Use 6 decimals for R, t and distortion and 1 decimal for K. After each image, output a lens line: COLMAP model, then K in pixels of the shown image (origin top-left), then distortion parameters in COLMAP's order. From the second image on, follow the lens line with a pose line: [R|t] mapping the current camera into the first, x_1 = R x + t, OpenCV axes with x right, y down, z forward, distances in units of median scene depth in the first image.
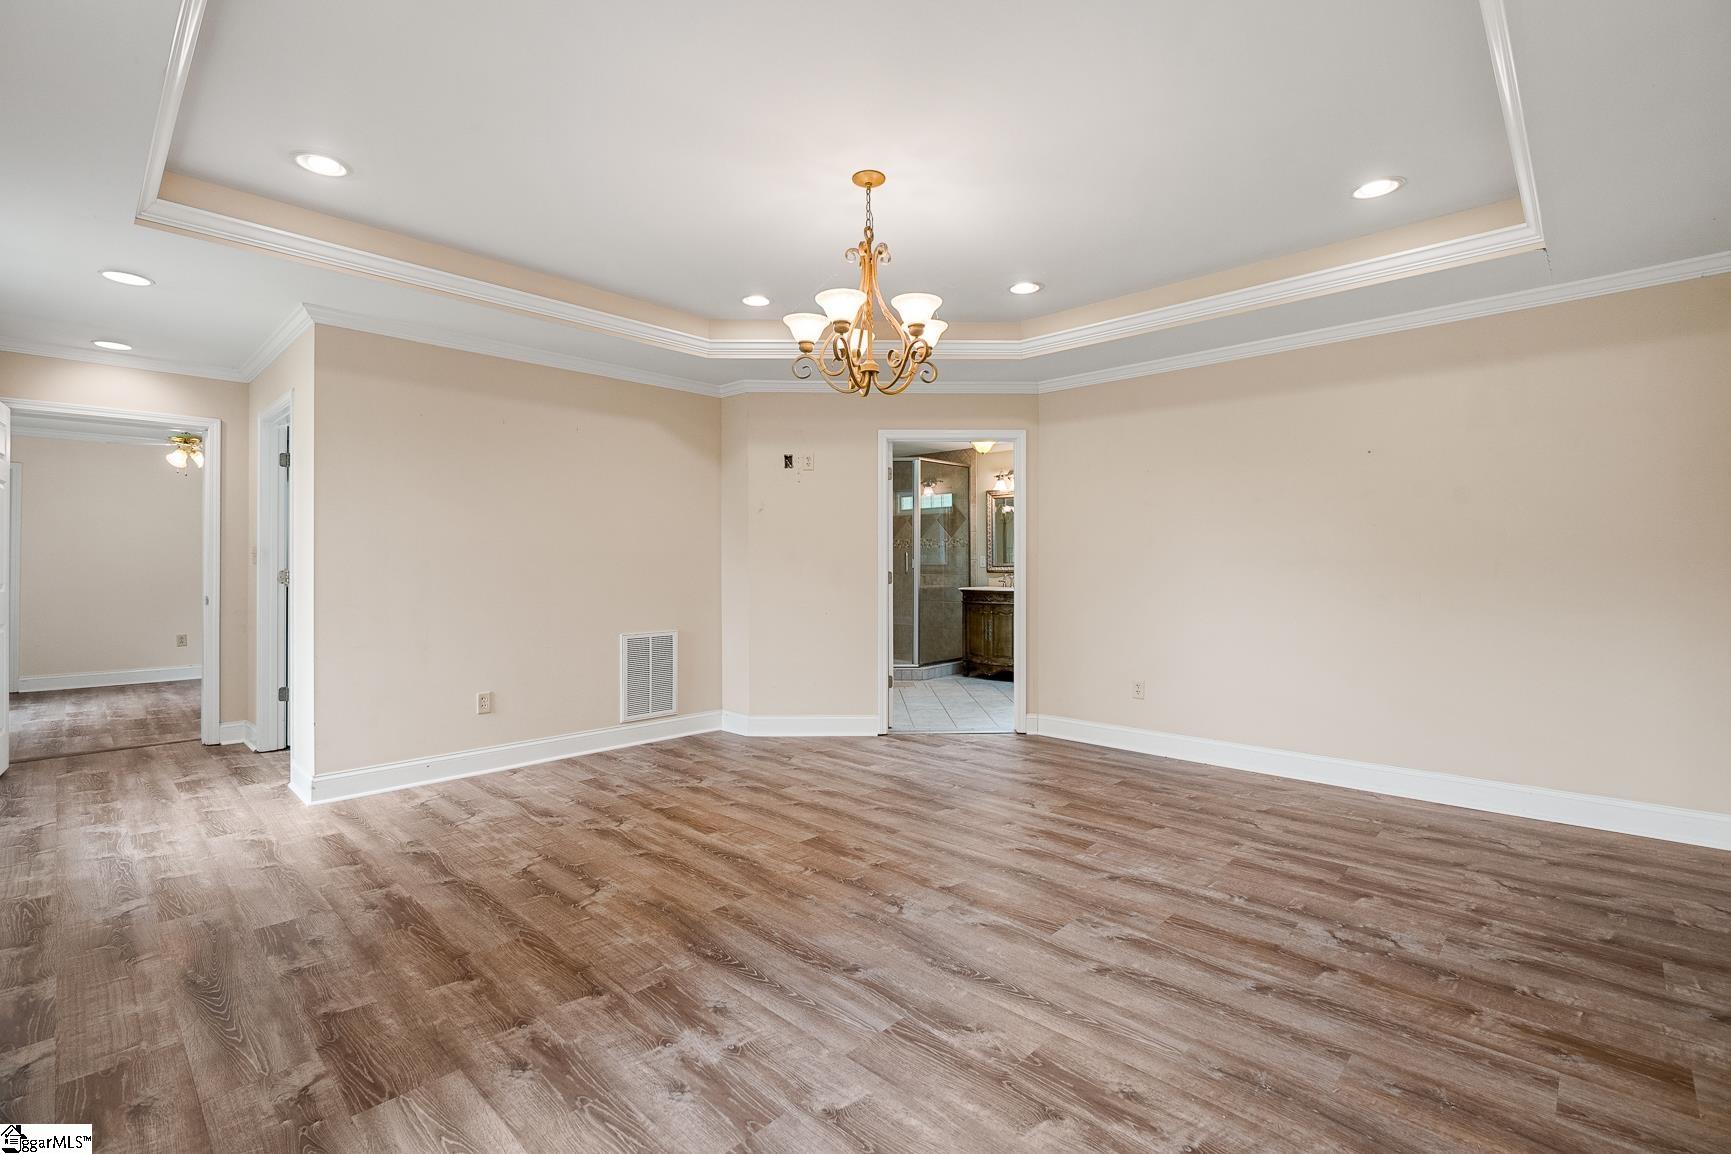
lens RADIAL K [[785.3, 0, 864.2], [0, 785.3, 568.8], [0, 0, 1]] dist [-0.012937, 0.006415]
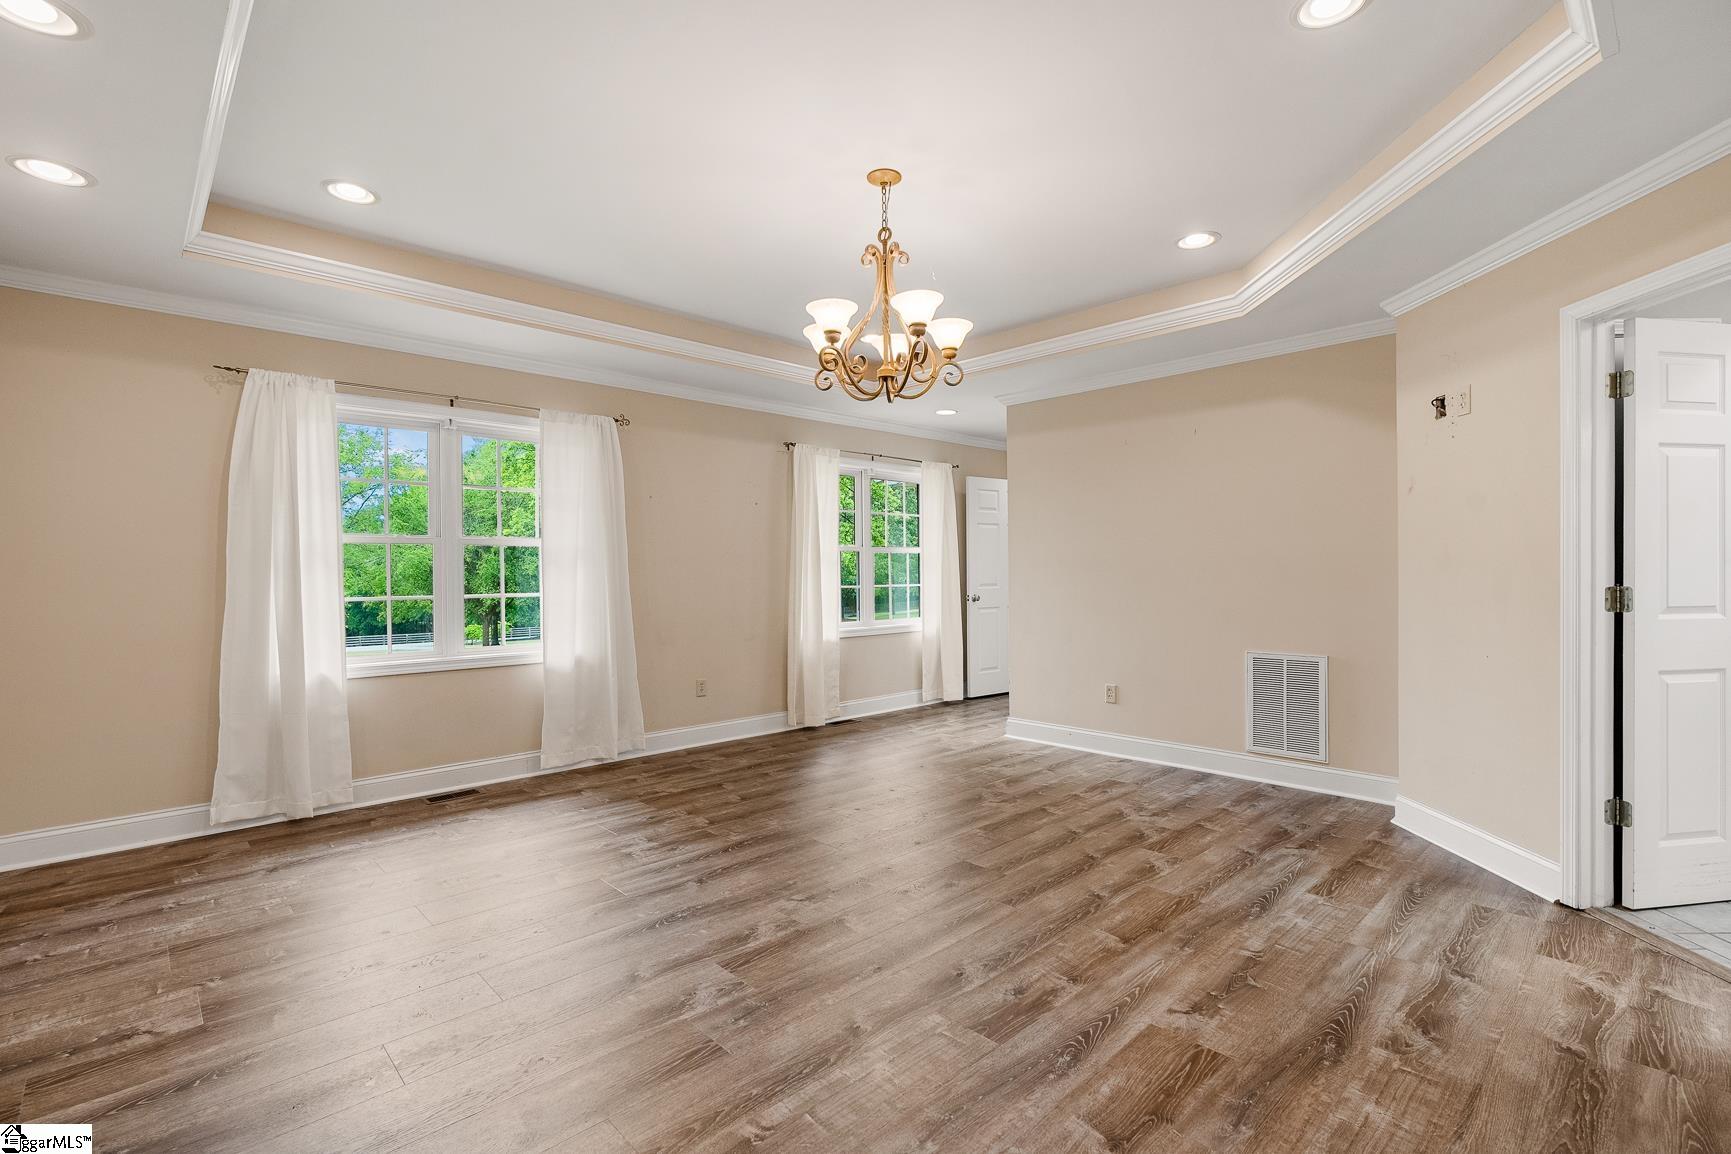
lens RADIAL K [[785.3, 0, 864.6], [0, 785.3, 581.5], [0, 0, 1]] dist [-0.012937, 0.006415]
pose [[-0.050696, 0.013784, -0.998619, 0.814688], [0.003171, 0.999902, 0.013641, -0.011148], [0.998709, -0.002475, -0.050735, 0.846254]]
